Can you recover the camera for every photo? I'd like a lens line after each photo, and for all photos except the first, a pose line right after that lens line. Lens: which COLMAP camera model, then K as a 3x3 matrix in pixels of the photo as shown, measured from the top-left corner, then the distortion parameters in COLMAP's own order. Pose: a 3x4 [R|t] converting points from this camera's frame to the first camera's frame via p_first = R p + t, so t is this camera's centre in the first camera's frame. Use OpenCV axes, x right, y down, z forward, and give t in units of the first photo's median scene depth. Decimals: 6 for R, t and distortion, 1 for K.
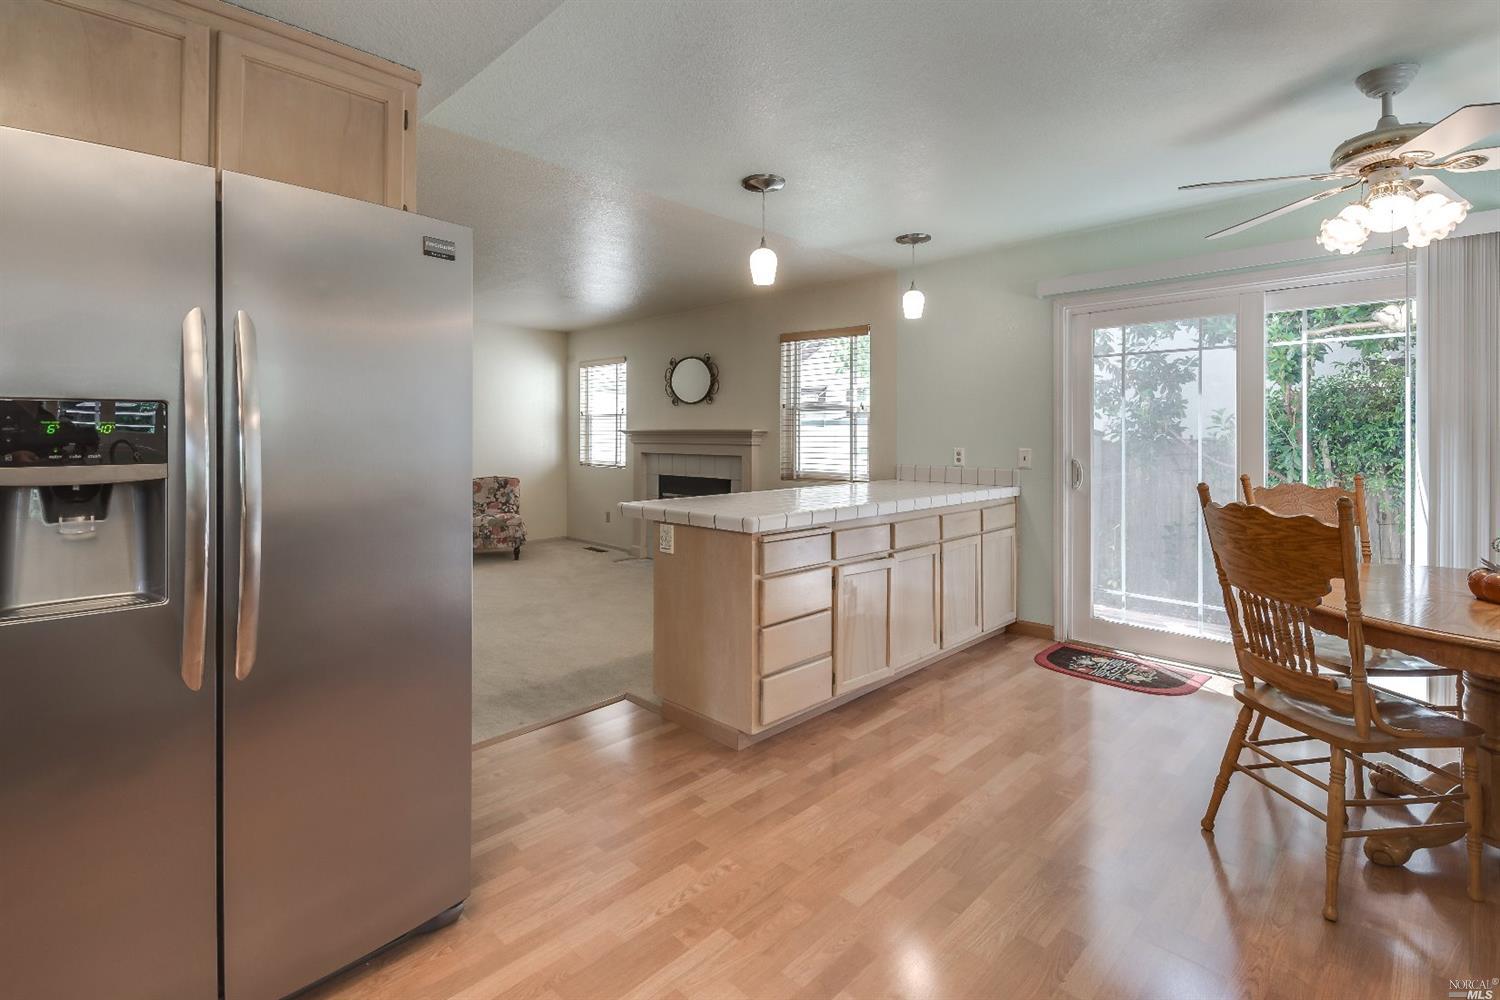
lens RADIAL K [[691.6, 0, 745.1], [0, 691.6, 432.3], [0, 0, 1]] dist [0.005895, -0.005195]
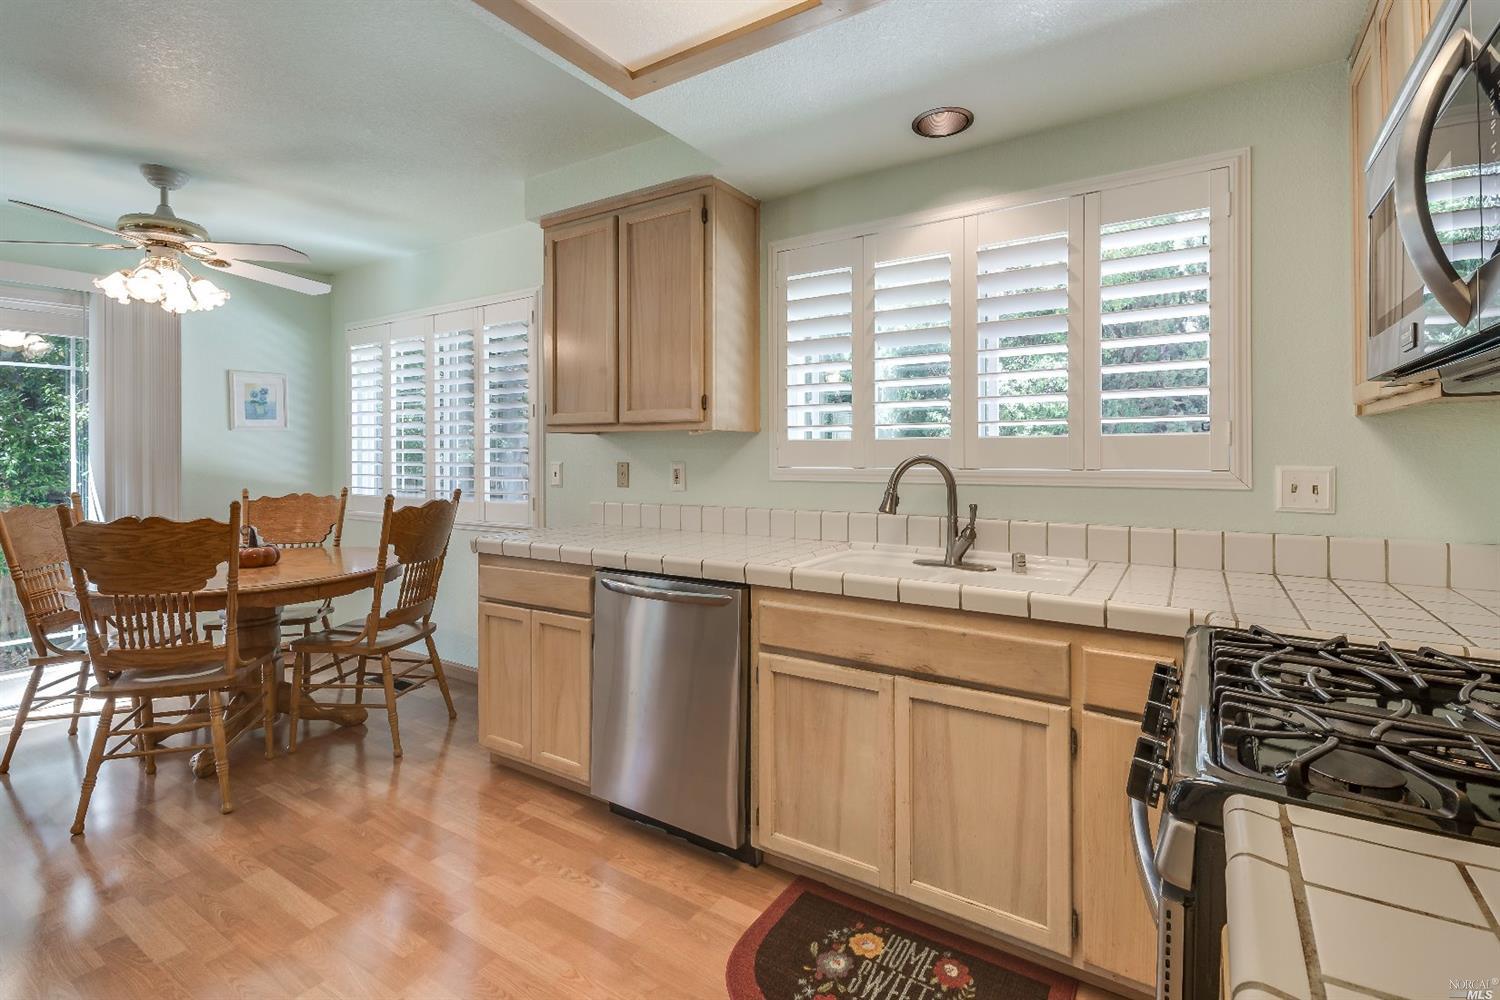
lens RADIAL K [[691.6, 0, 778.4], [0, 691.6, 444.7], [0, 0, 1]] dist [0.005895, -0.005195]
pose [[-0.226303, 0.010901, 0.973996, -0.309393], [0.008170, 0.999923, -0.009293, 0.001336], [-0.974023, 0.005855, -0.226375, 0.106925]]
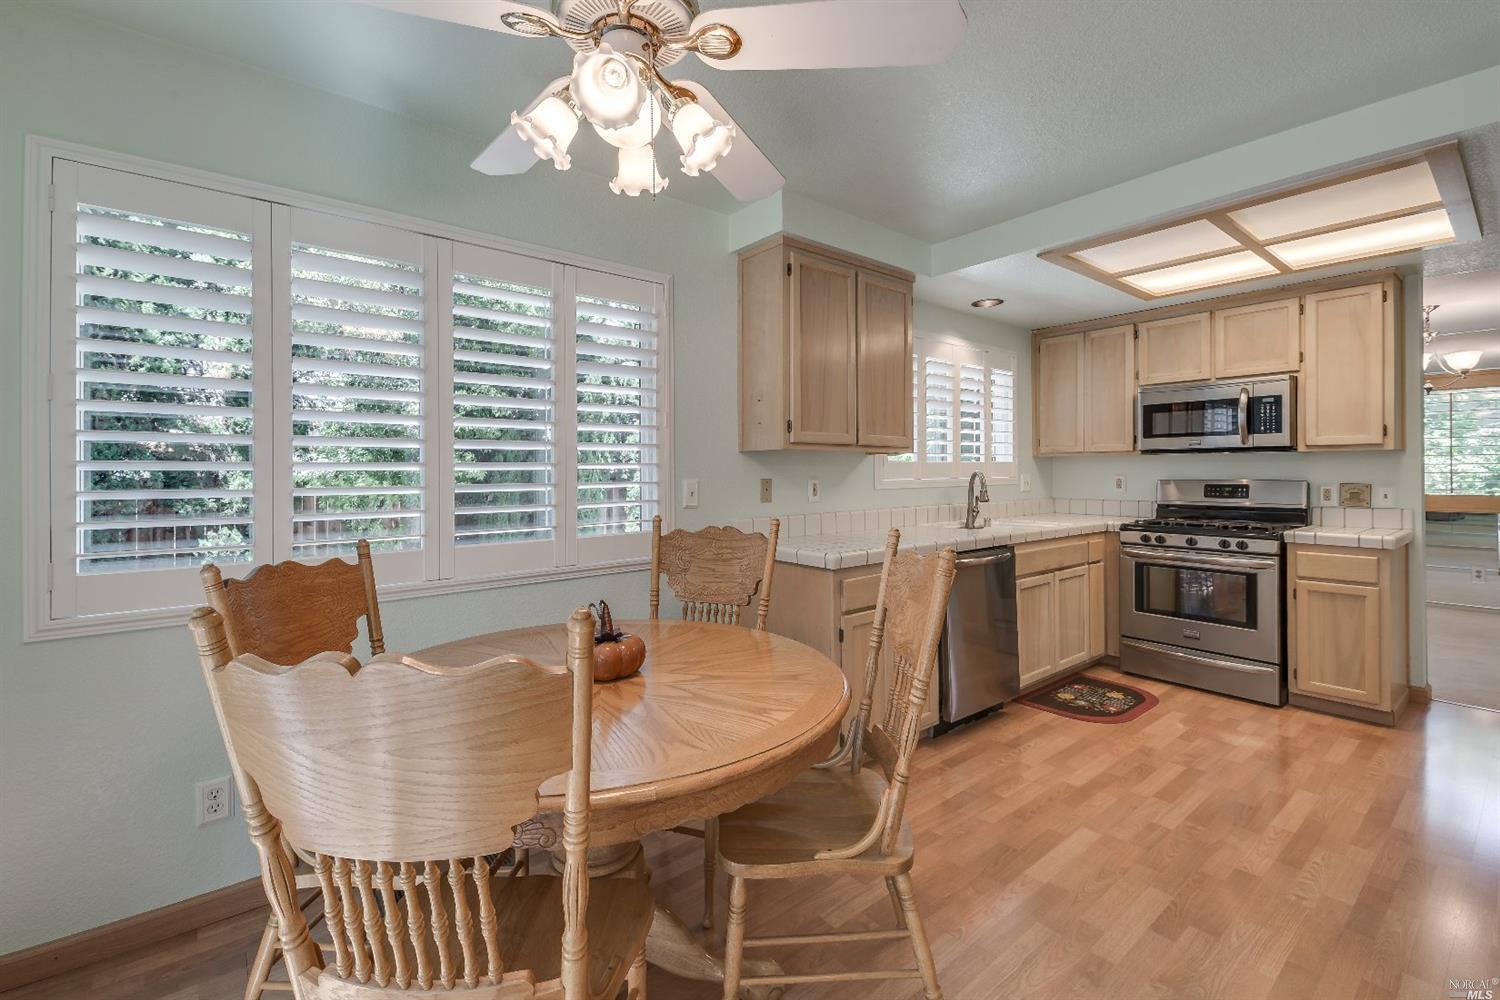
lens RADIAL K [[669.4, 0, 712.7], [0, 669.4, 475.2], [0, 0, 1]] dist [0.010604, -0.007045]
pose [[-0.993749, 0.006867, 0.111424, 0.438087], [0.007621, 0.999951, 0.006338, 0.002525], [-0.111375, 0.007147, -0.993753, 0.871675]]
